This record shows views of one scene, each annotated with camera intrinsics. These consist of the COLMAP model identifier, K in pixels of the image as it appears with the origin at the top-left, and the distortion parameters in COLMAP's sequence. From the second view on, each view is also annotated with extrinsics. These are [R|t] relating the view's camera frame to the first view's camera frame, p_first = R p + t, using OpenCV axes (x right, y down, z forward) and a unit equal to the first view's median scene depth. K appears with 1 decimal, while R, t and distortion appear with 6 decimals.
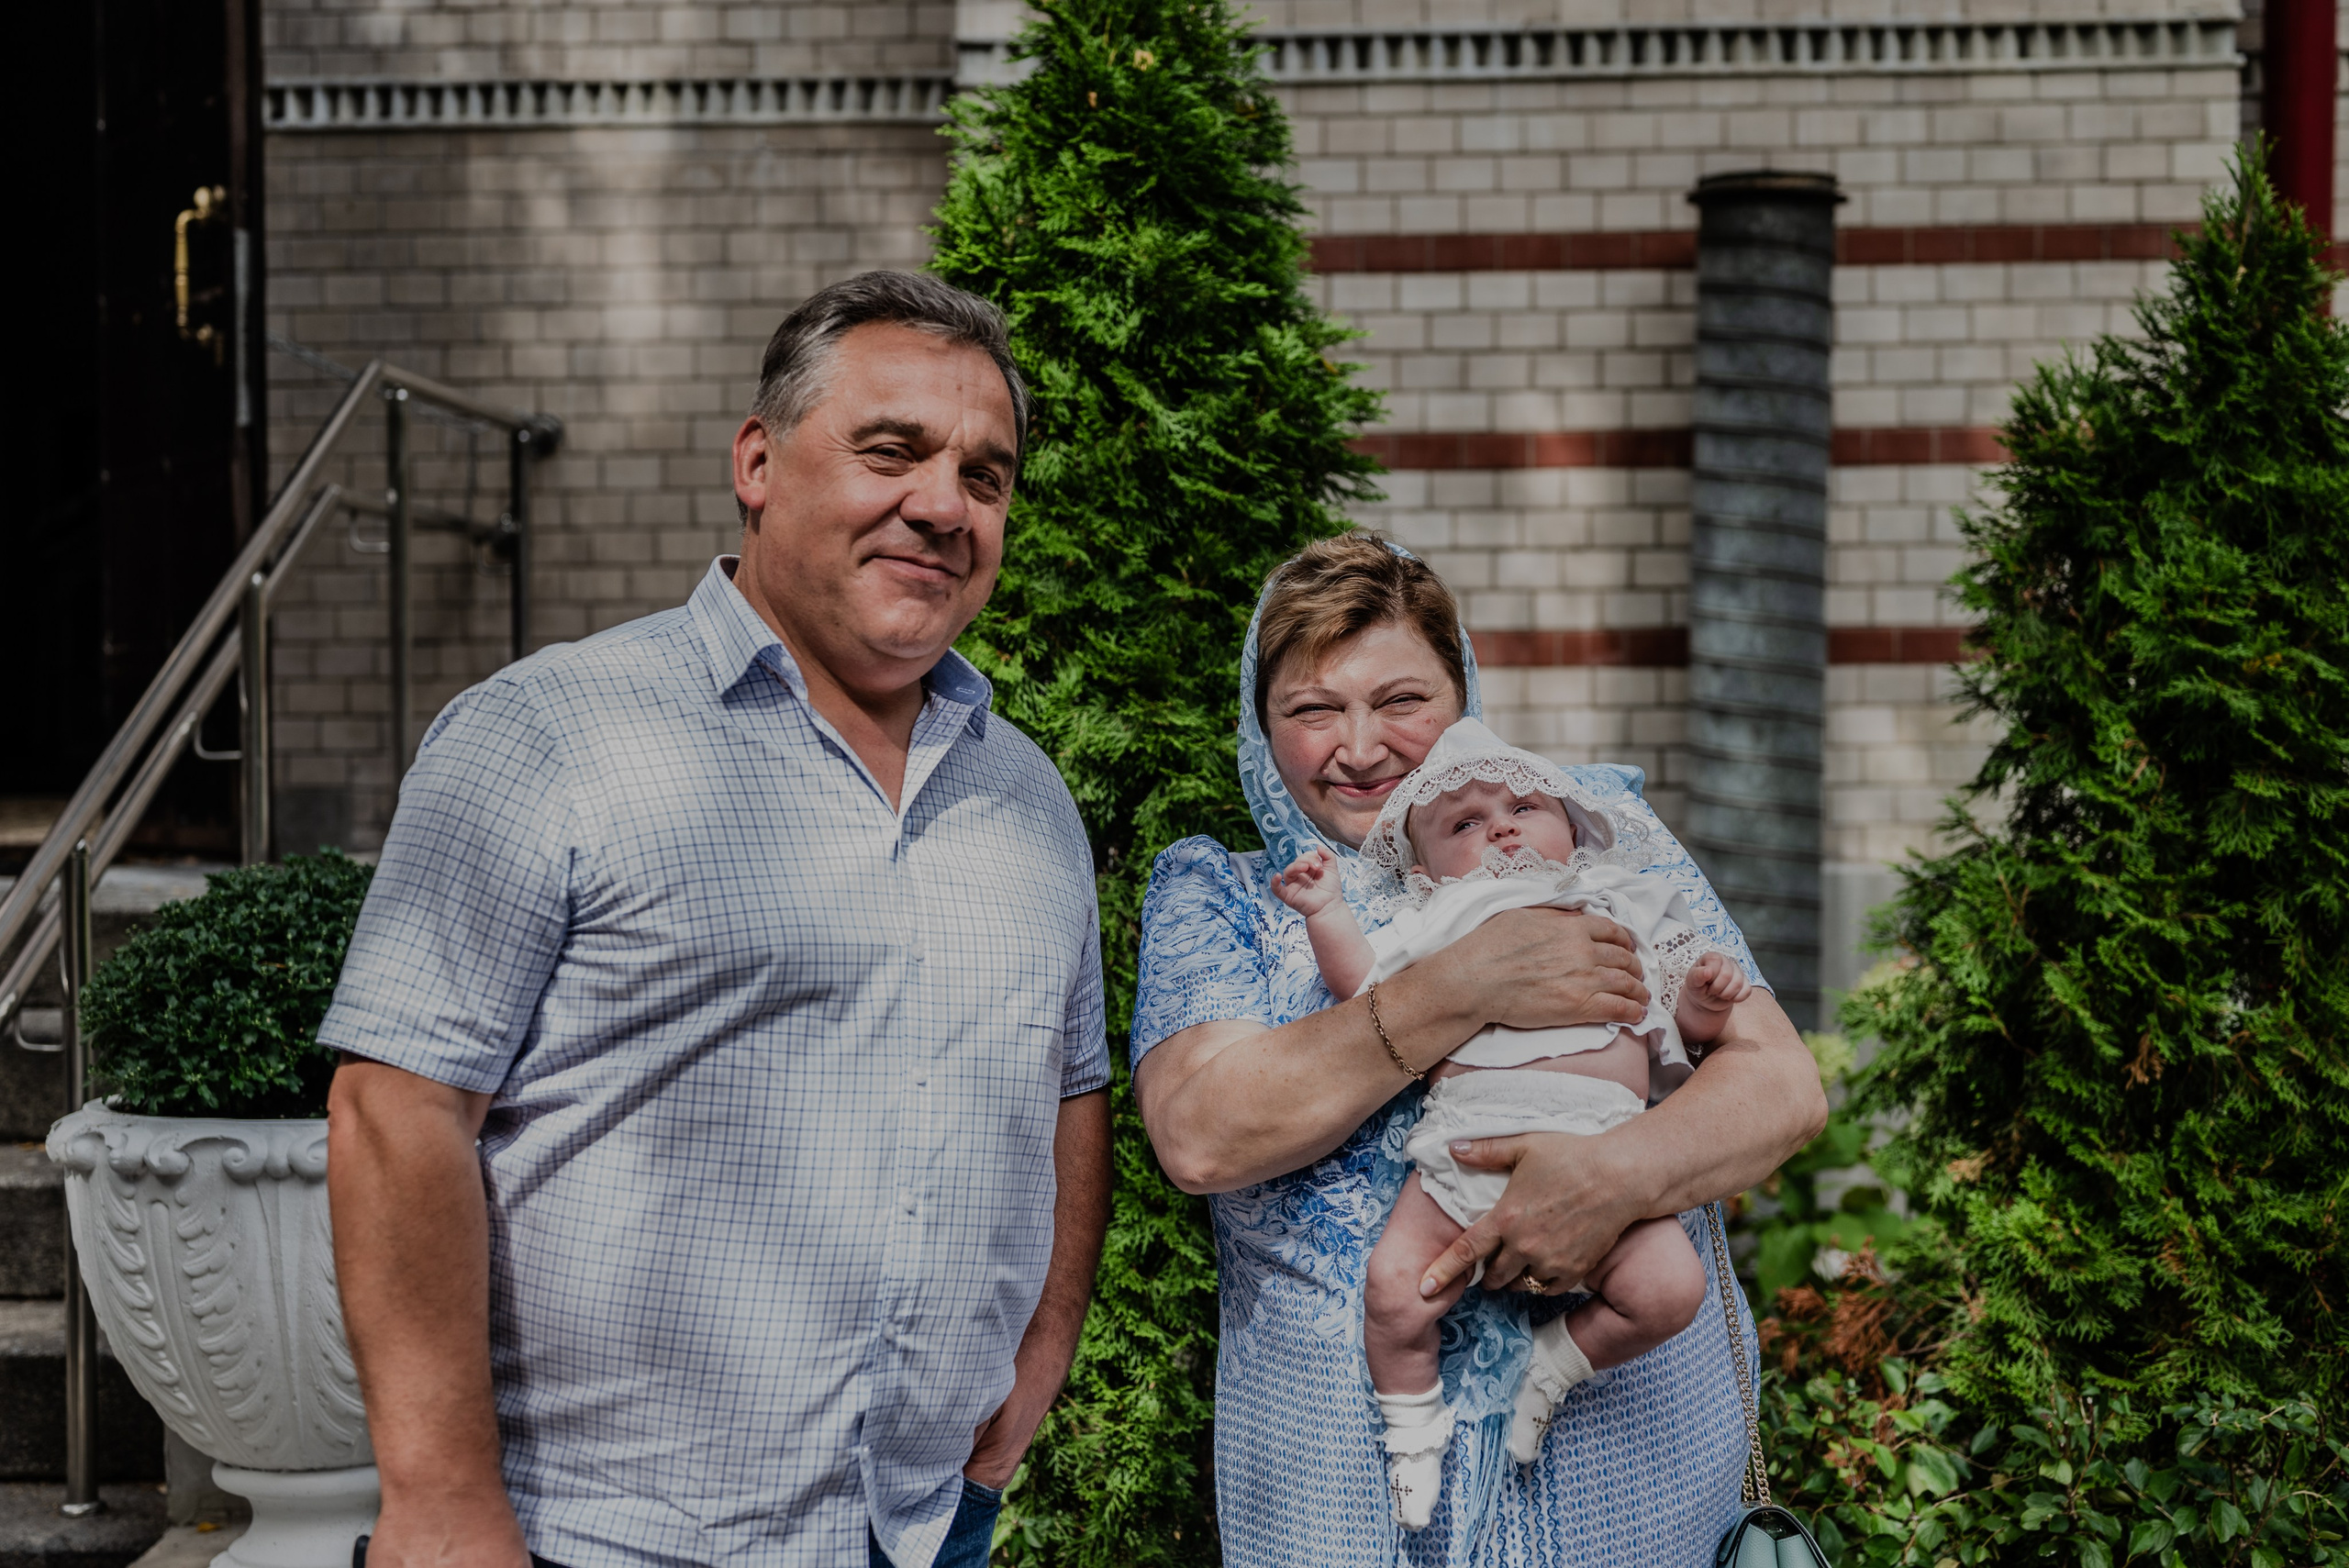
lens RADIAL K [[3345.6, 0, 1058.2], [0, 3345.6, 849.8], [0, 0, 1]] dist [0.002860, 0.075122]
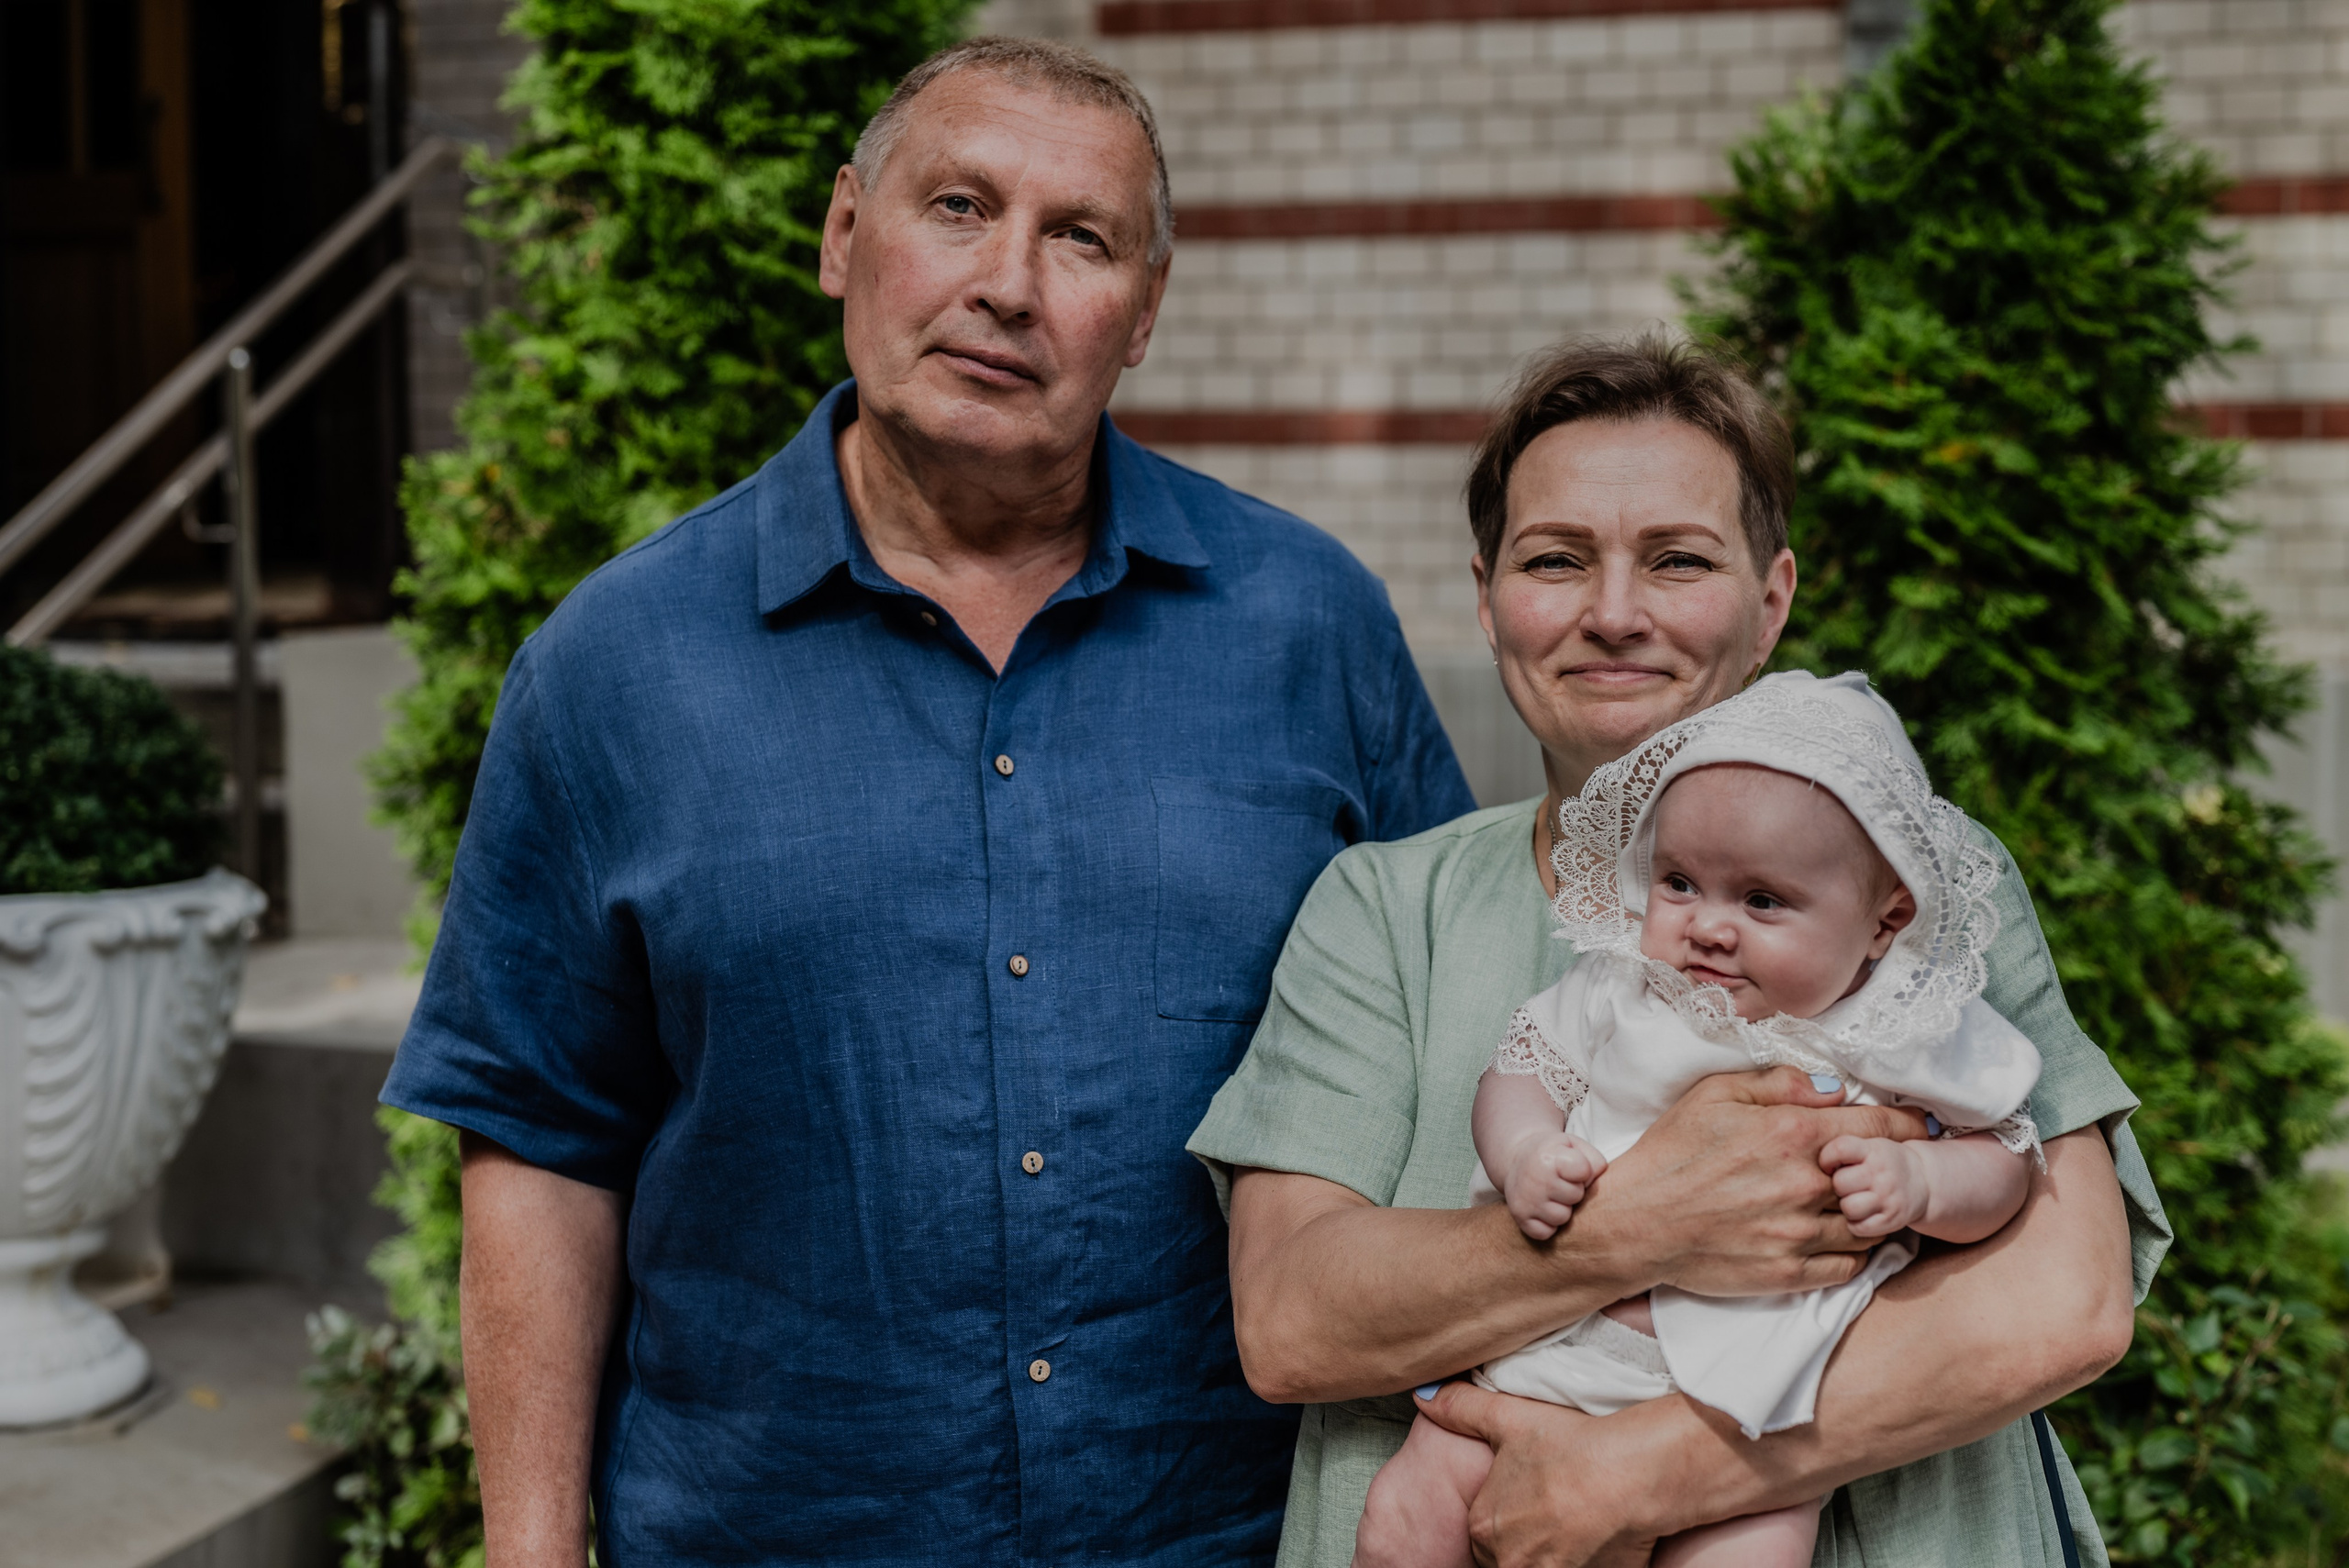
lens RADIAL K [[3345.6, 0, 1058.2], [0, 3345.6, 849.8], [0, 0, 1]] dist [0.002860, 0.075122]
pose [[0.975468, 0.029196, -0.218199, 0.247447], [-0.014995, 0.997677, 0.066455, -0.005174], [0.219632, -0.061552, 0.973639, 0.068655]]
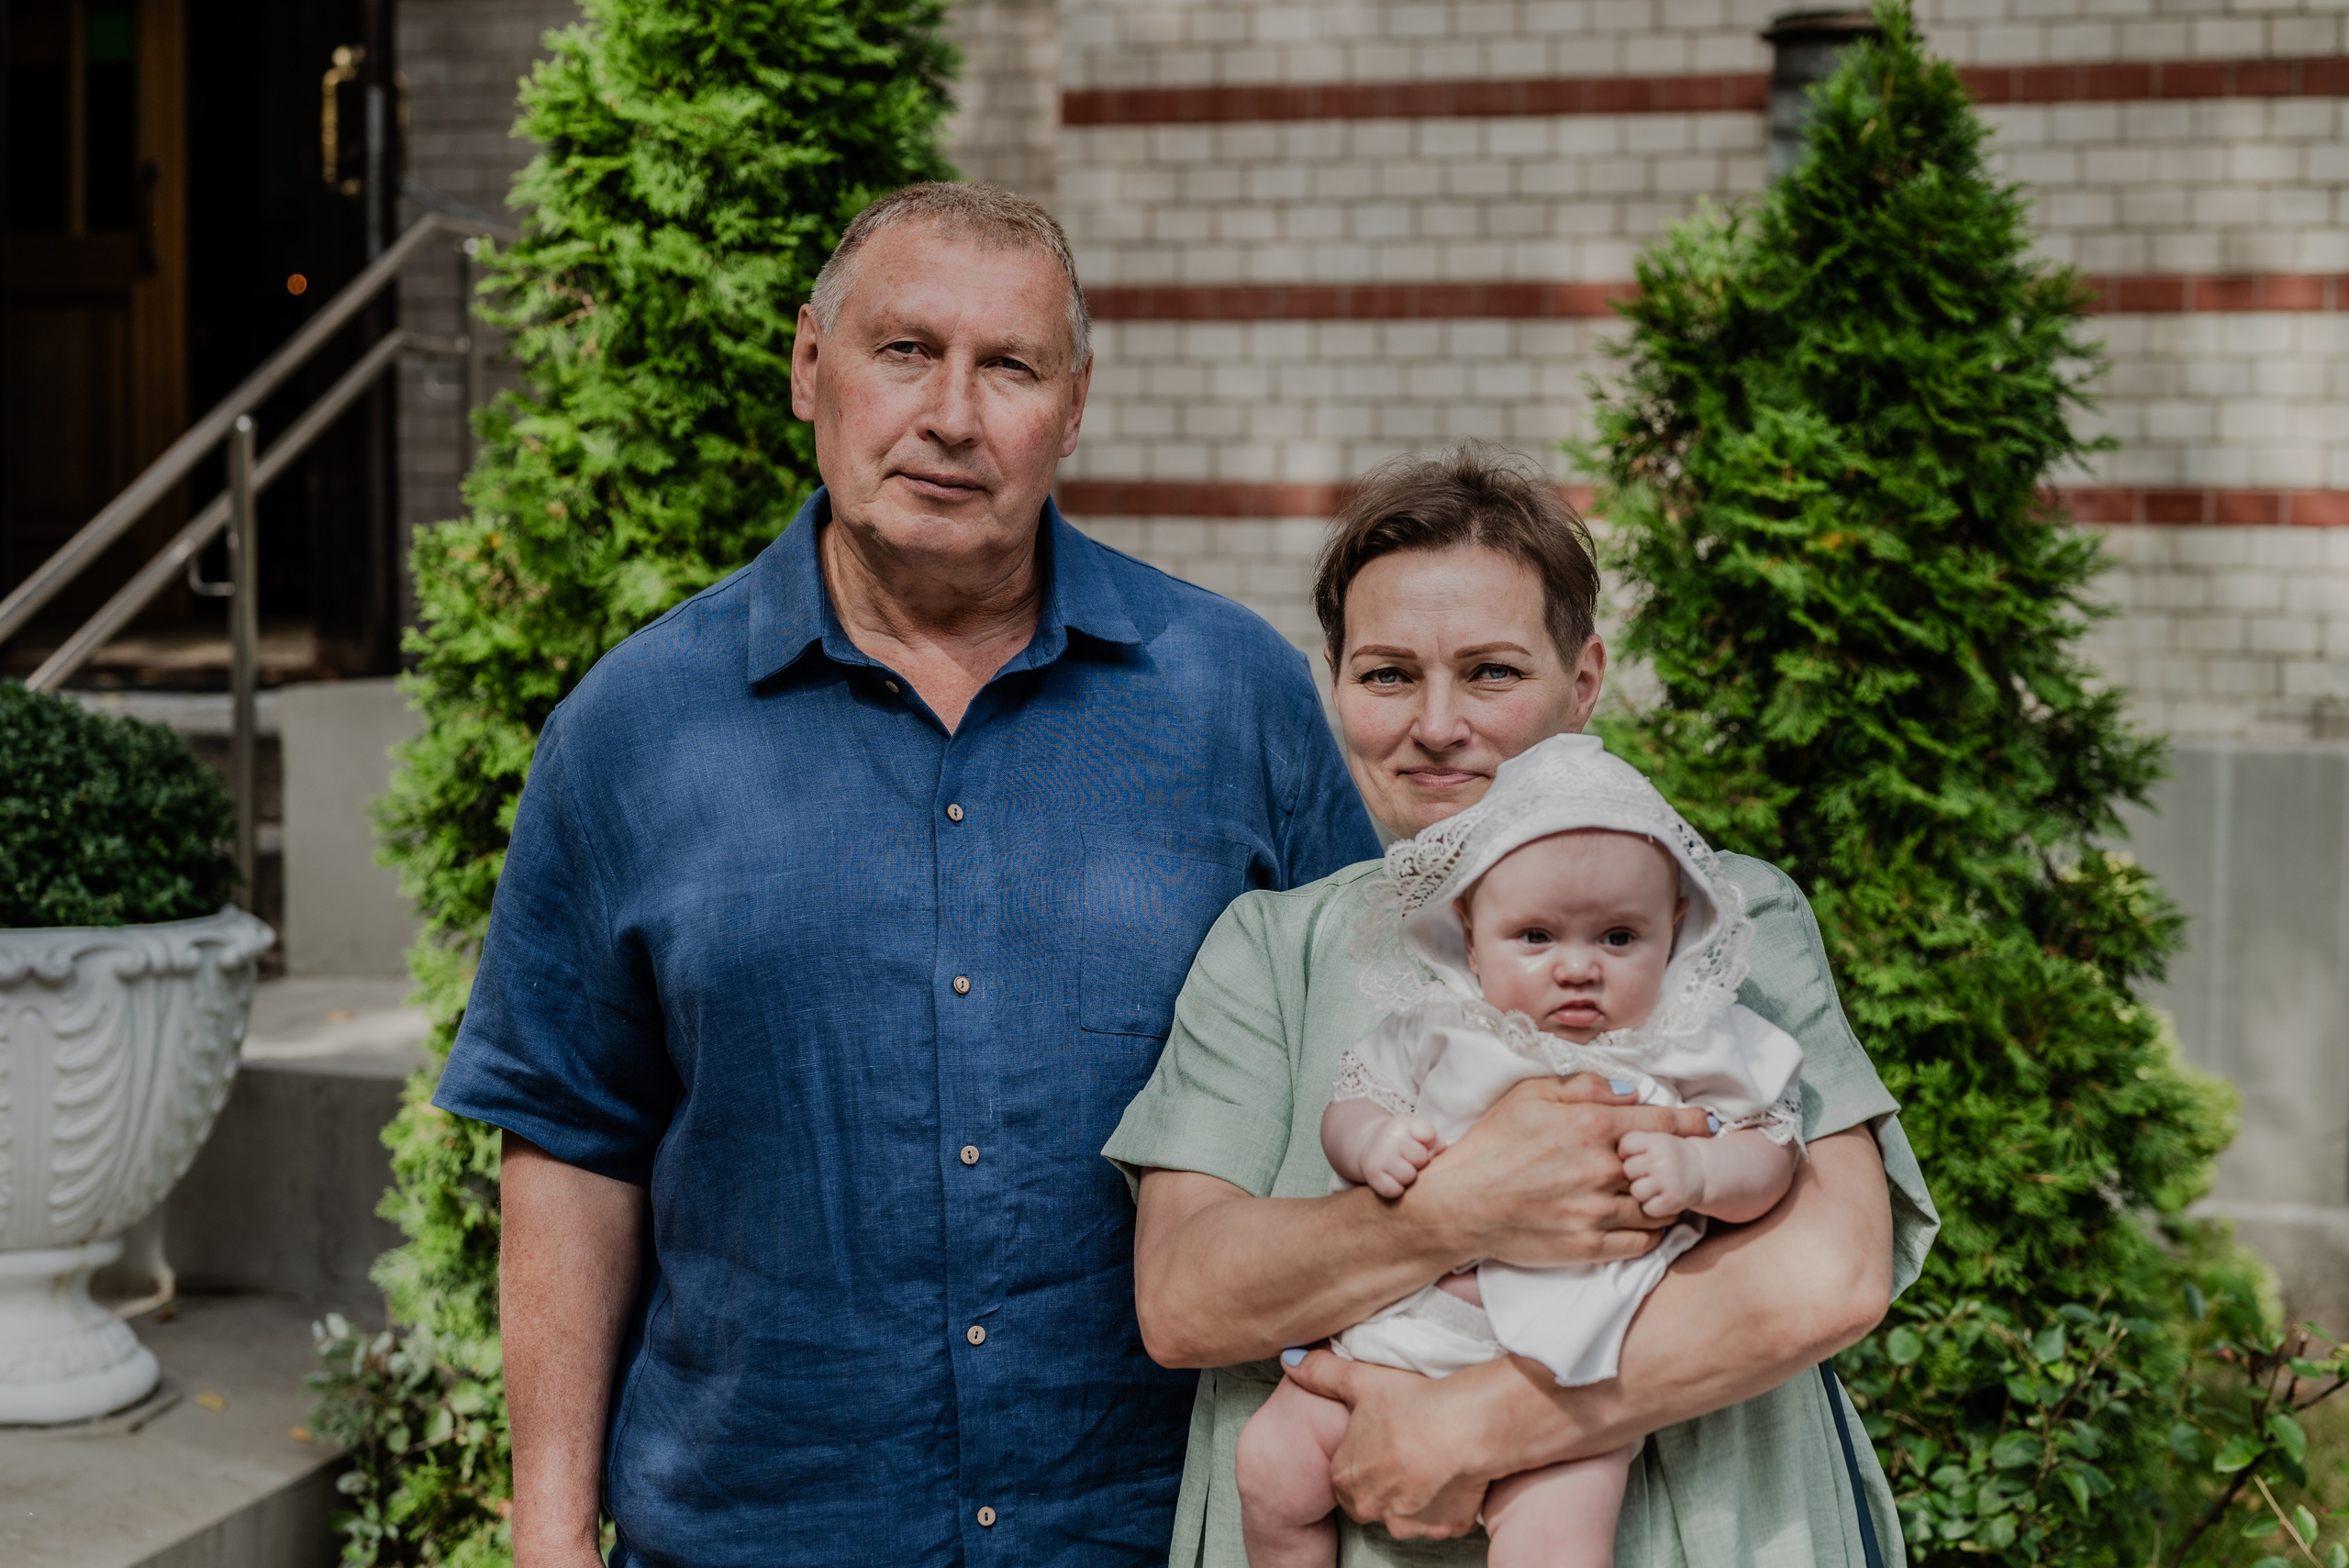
lens RADIAL K [[3345.6, 0, 1058.2], [0, 3345.6, 849.8], [0, 0, 1]] dist [0.002860, 0.075122]
pose [[0.976617, 0.036432, -0.211875, 0.264905], [-0.026099, 0.998339, 0.051362, -0.008107], [0.213395, -0.044631, 0.975946, 0.011795]]
